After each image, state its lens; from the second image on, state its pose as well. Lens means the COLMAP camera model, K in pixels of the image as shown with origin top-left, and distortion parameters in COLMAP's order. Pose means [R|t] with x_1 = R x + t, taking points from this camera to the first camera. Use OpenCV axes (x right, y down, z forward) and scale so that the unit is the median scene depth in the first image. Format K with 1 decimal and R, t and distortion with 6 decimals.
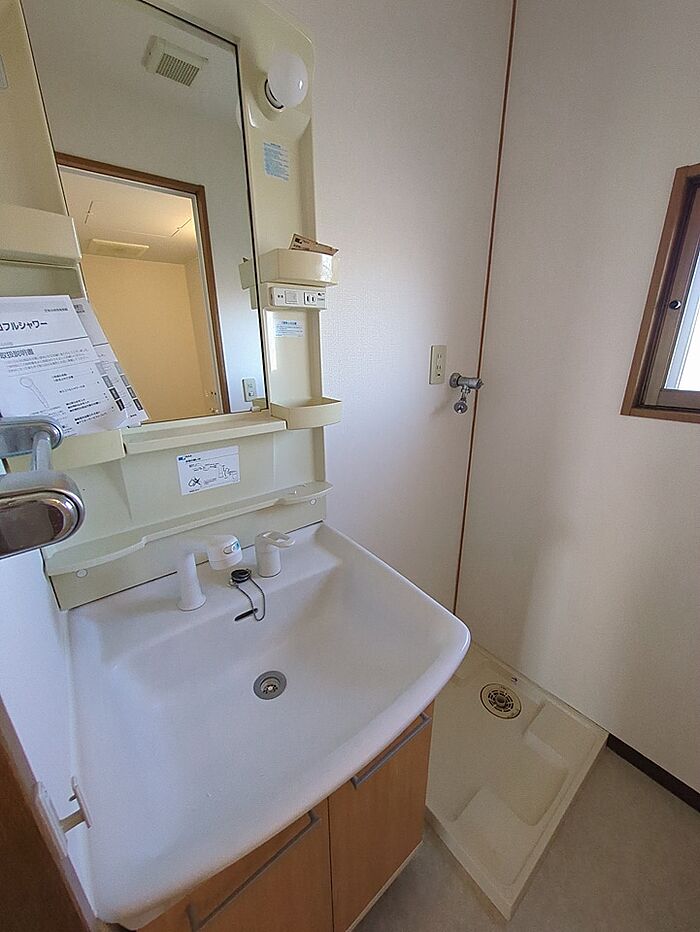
lens RADIAL K [[362.8, 0, 349.6], [0, 362.8, 464.0], [0, 0, 1]] dist [-0.002673, -0.000313]
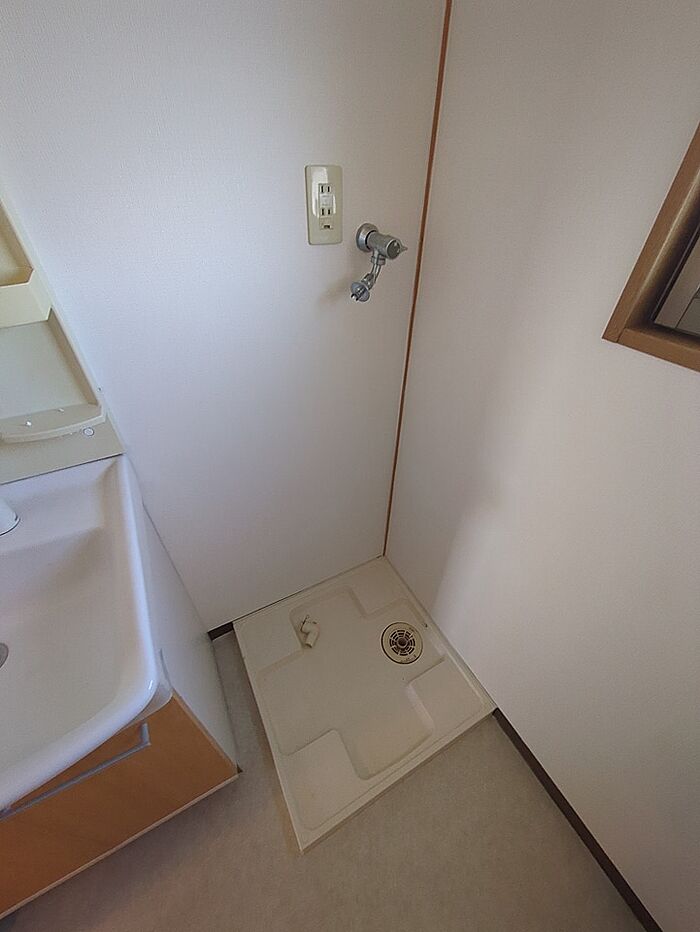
lens RADIAL K [[362.8, 0, 348.2], [0, 362.8, 470.6], [0, 0, 1]] dist [-0.002673, -0.000313]
pose [[0.983248, 0.132559, -0.125105, 0.399656], [-0.077045, 0.924290, 0.373834, -0.104554], [0.165189, -0.357933, 0.919019, 0.333189]]
